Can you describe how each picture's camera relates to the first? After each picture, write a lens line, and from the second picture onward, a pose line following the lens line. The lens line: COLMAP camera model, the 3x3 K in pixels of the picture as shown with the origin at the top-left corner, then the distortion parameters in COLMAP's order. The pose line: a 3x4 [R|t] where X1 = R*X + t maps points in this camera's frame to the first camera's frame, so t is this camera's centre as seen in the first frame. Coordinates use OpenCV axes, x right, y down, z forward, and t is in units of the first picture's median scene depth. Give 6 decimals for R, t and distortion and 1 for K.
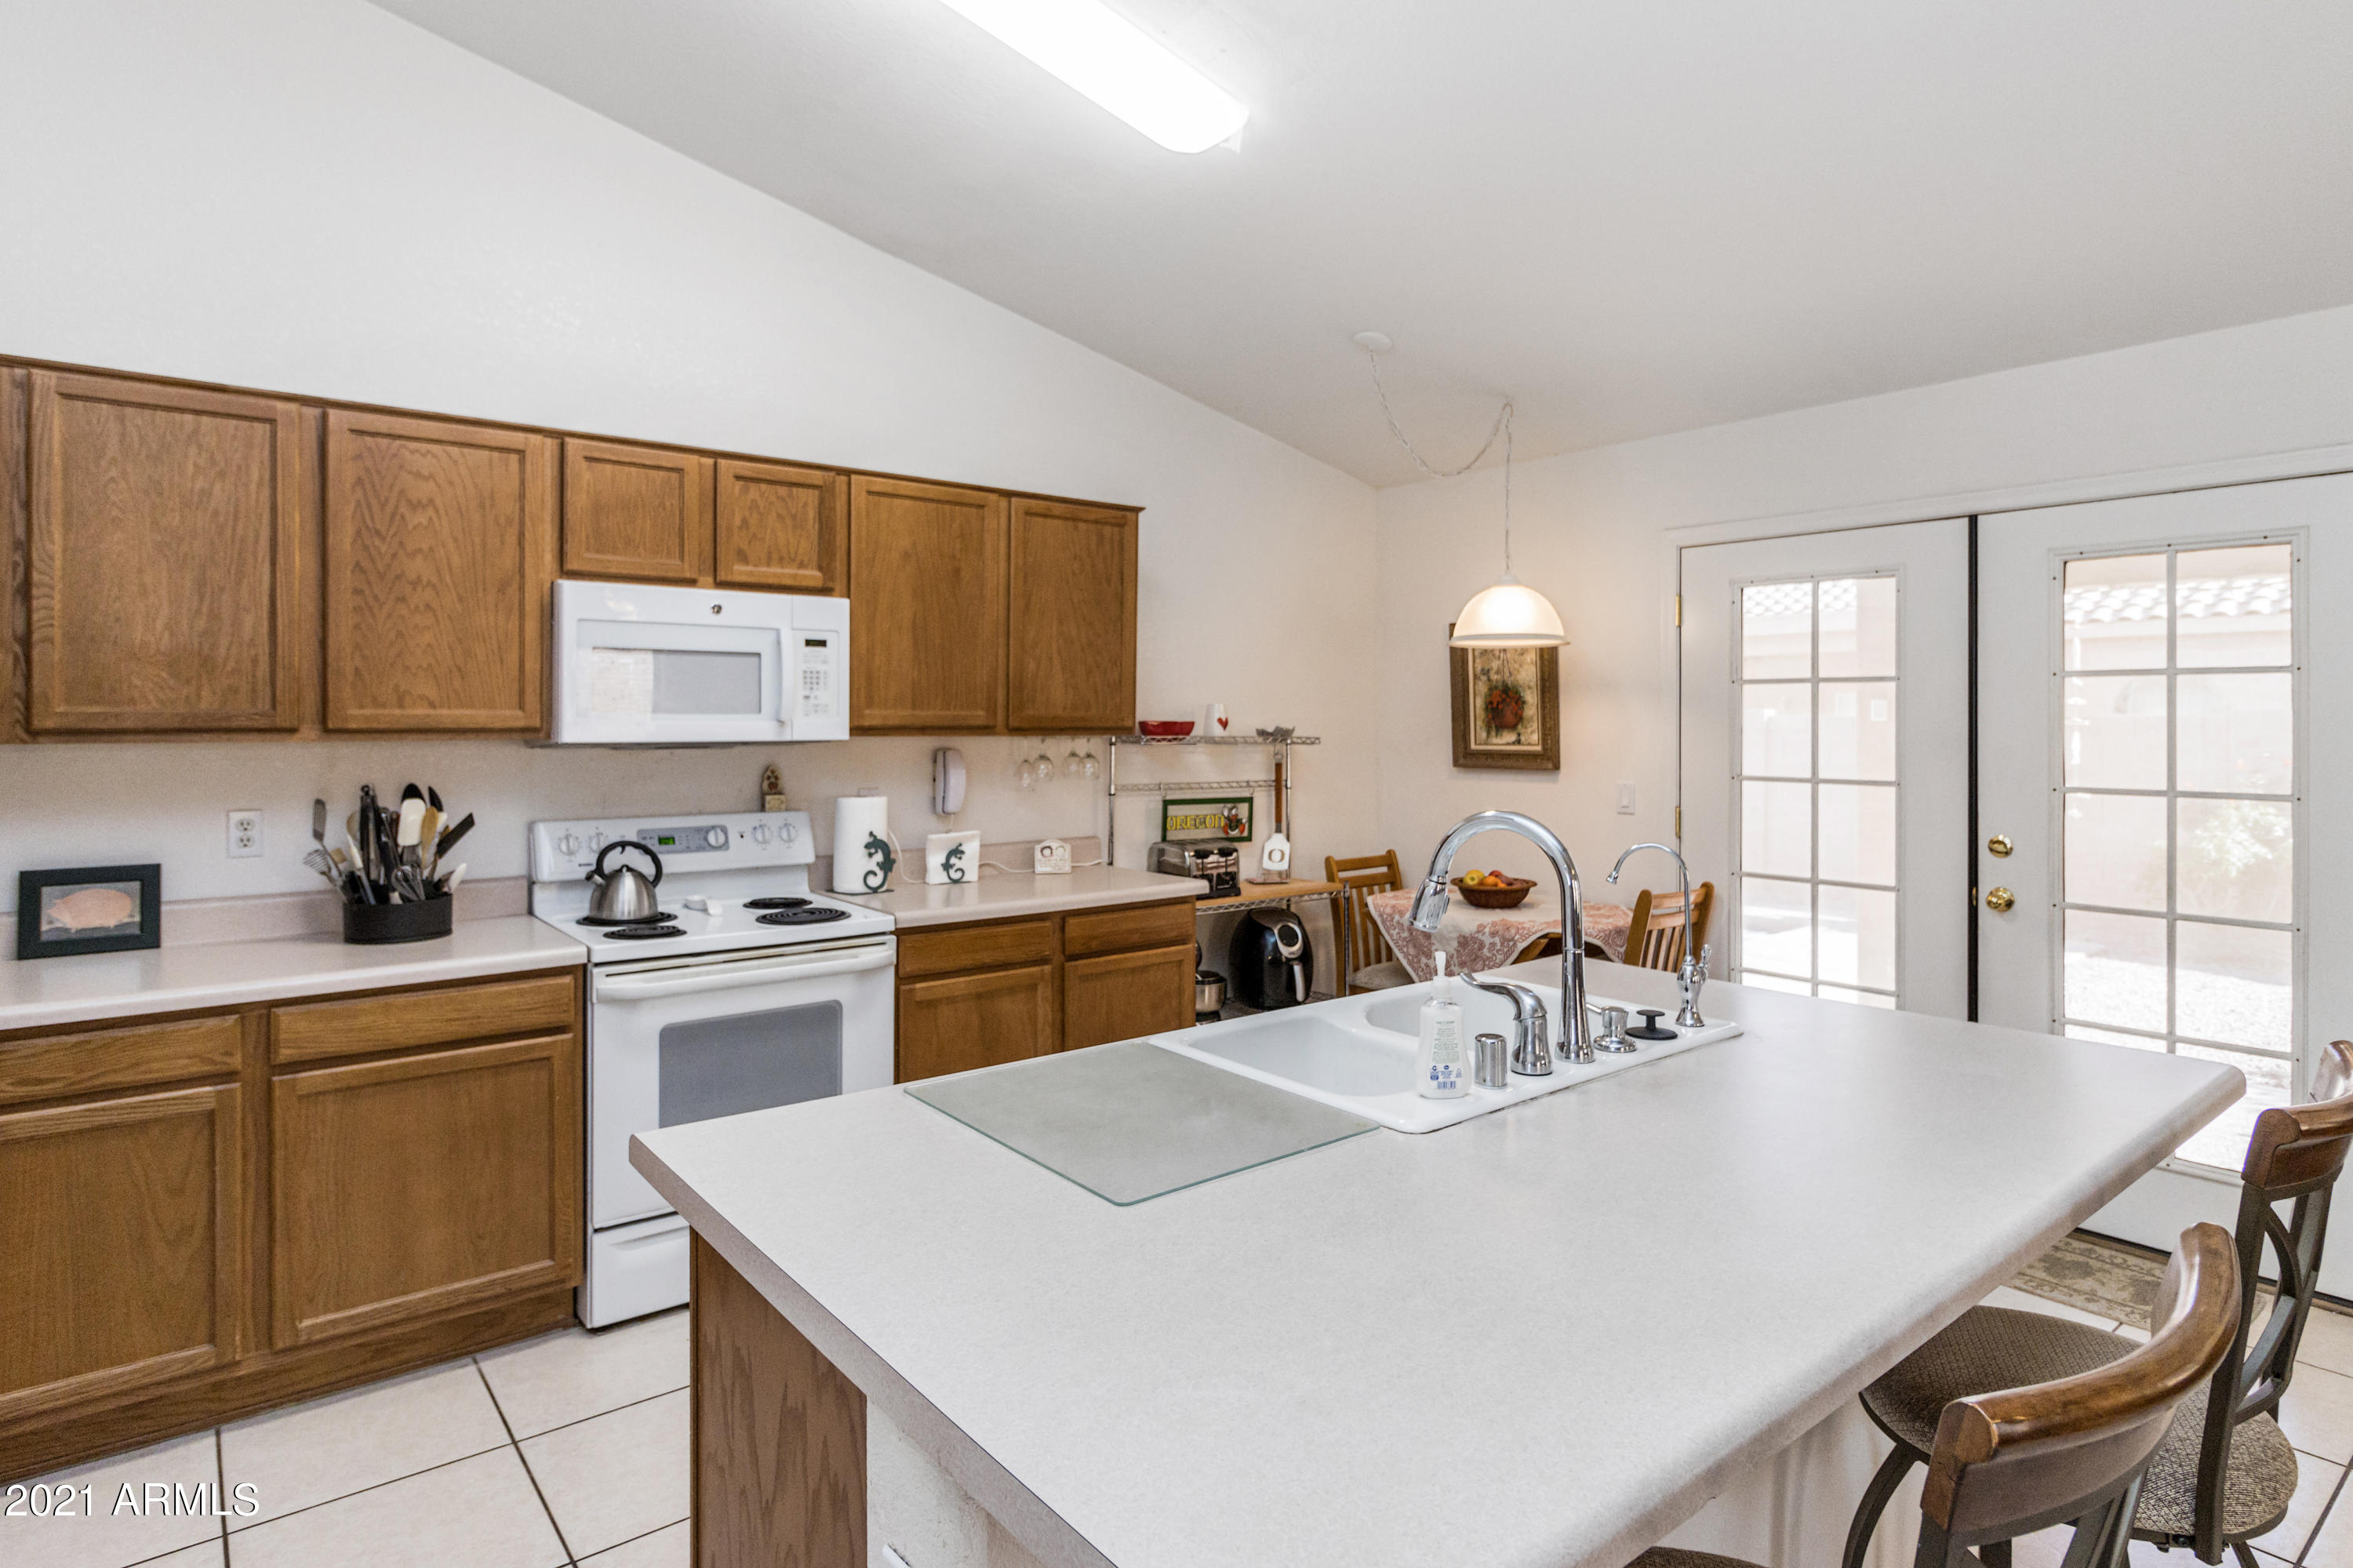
lens RADIAL K [[1275.3, 0, 1181.8], [0, 1275.3, 716.5], [0, 0, 1]] dist [-0.004446, -0.000216]
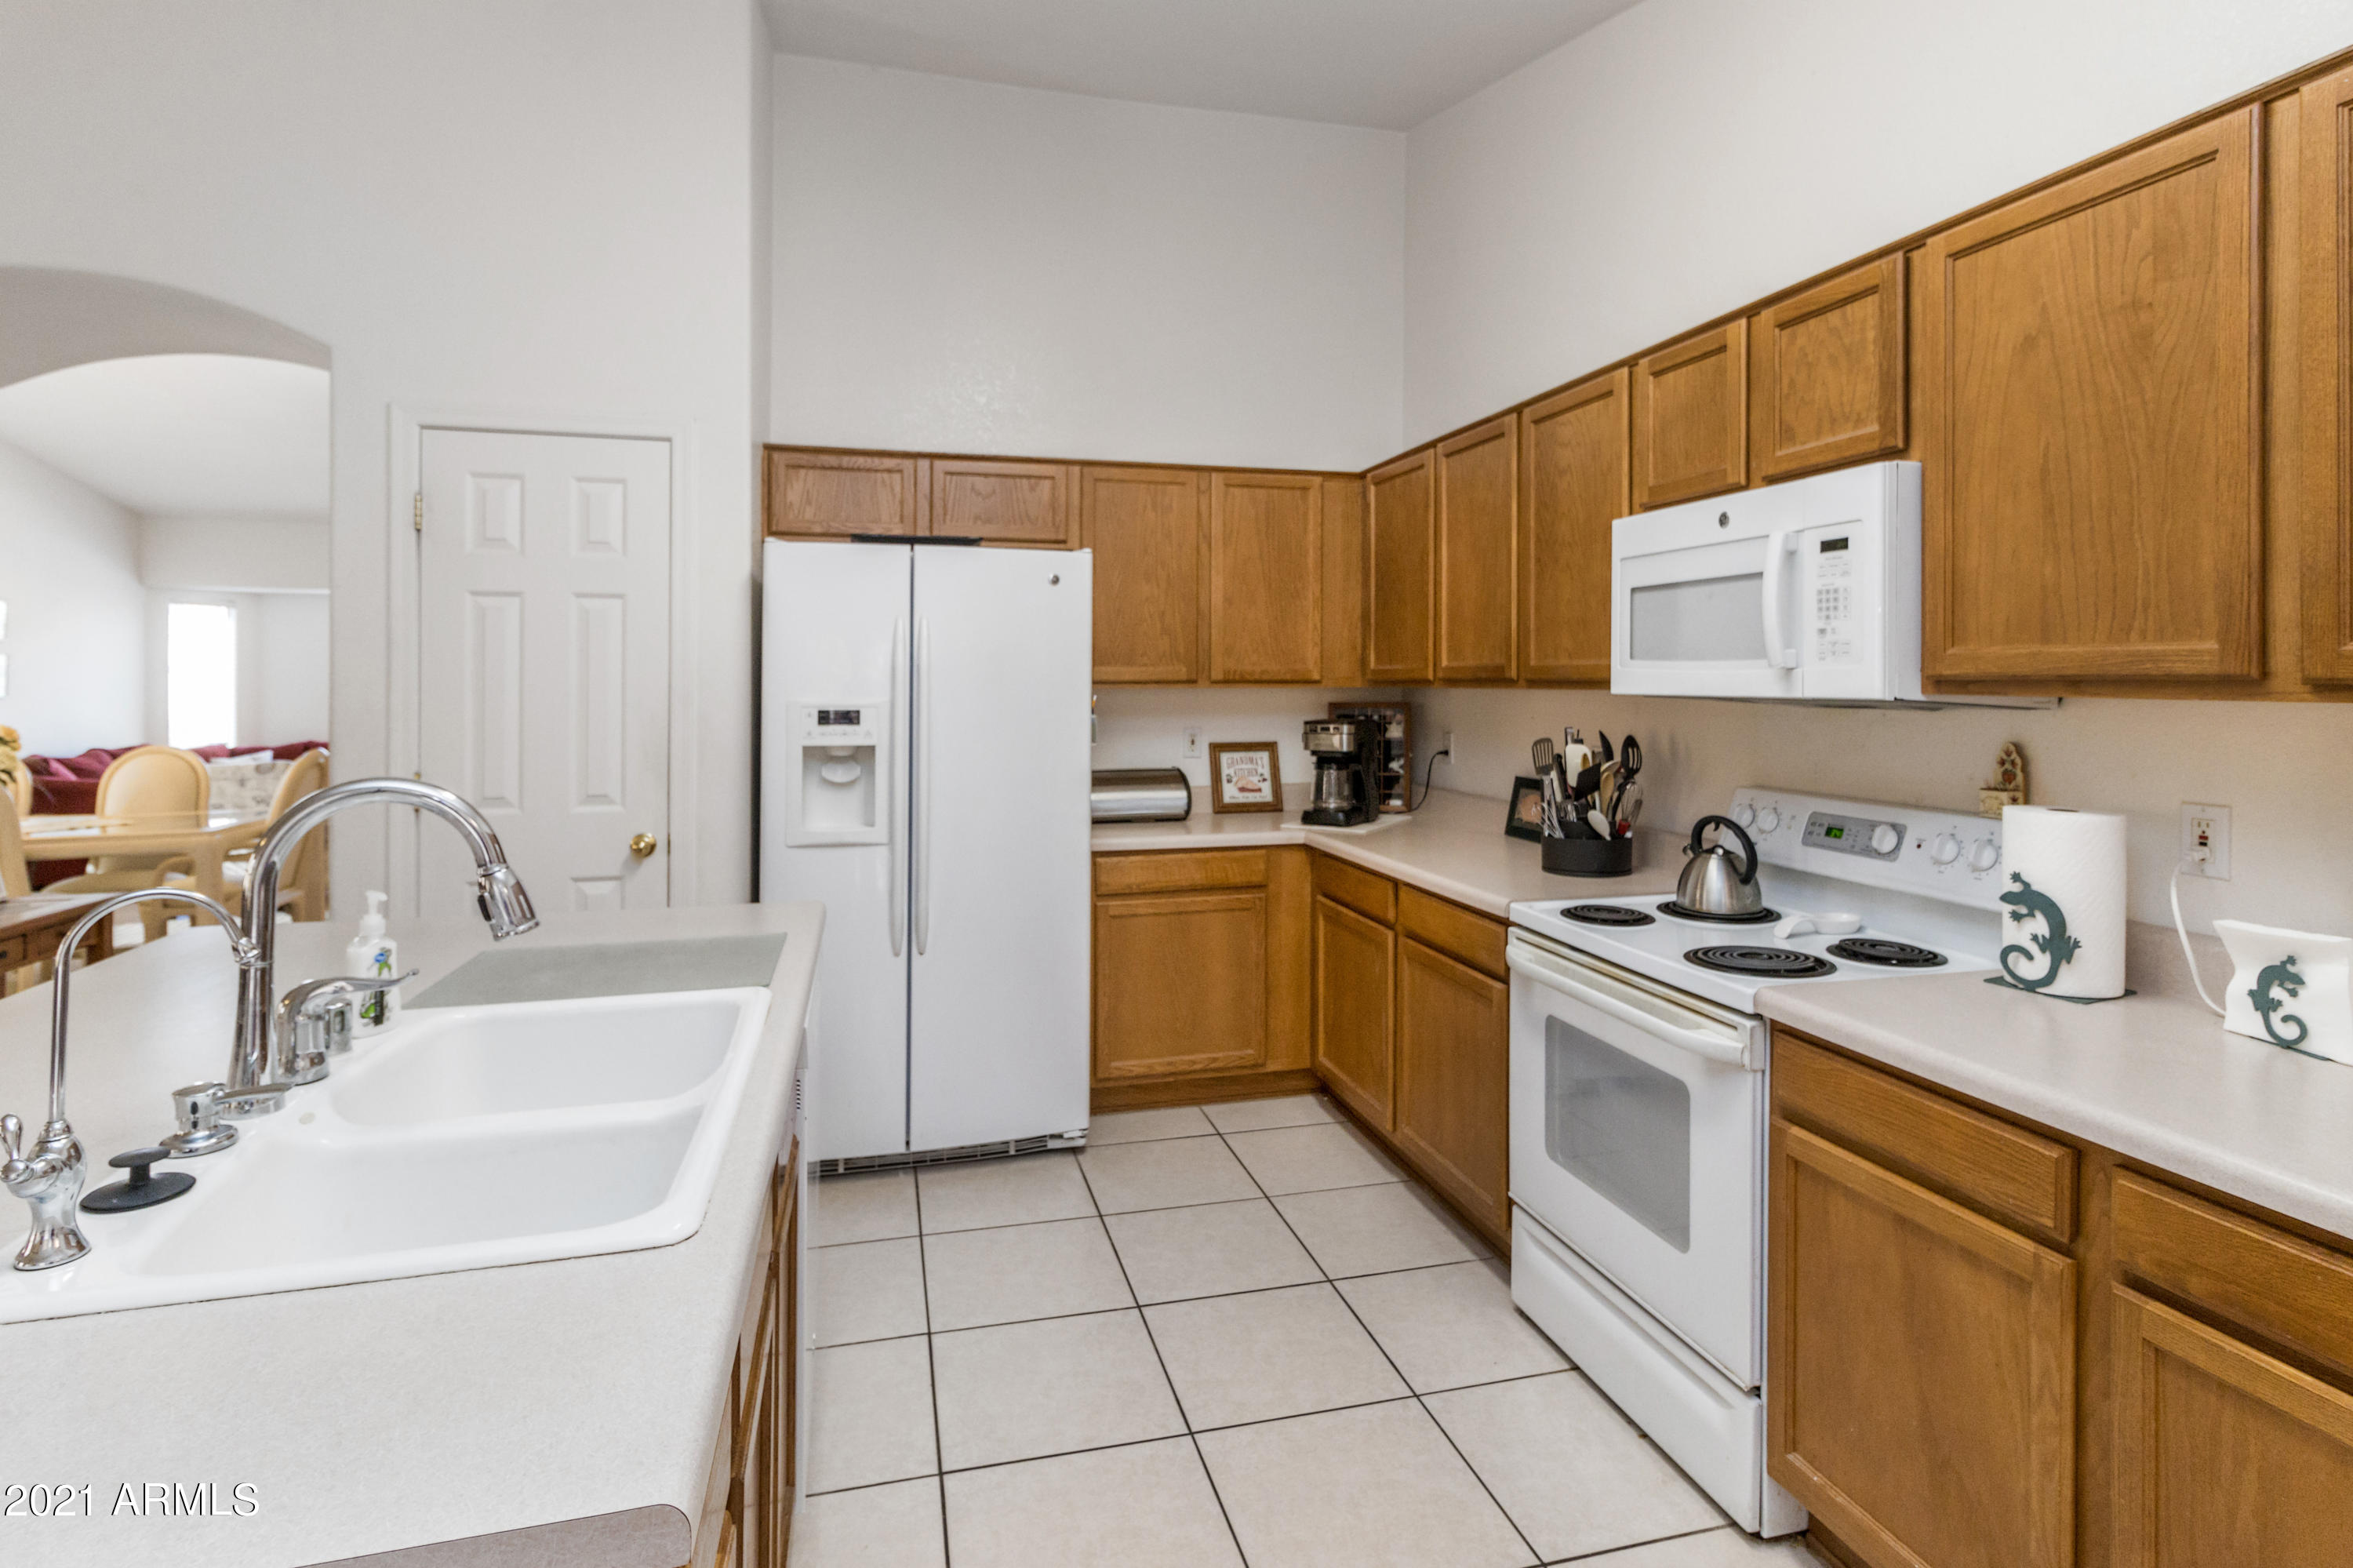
lens RADIAL K [[1133.4, 0, 1153.4], [0, 1133.4, 683.2], [0, 0, 1]] dist [-0.002358, -0.001005]
pose [[-0.411448, 0.001238, -0.911432, 0.350335], [-0.001050, 0.999998, 0.001832, 0.009867], [0.911432, 0.001711, -0.411446, 0.890491]]
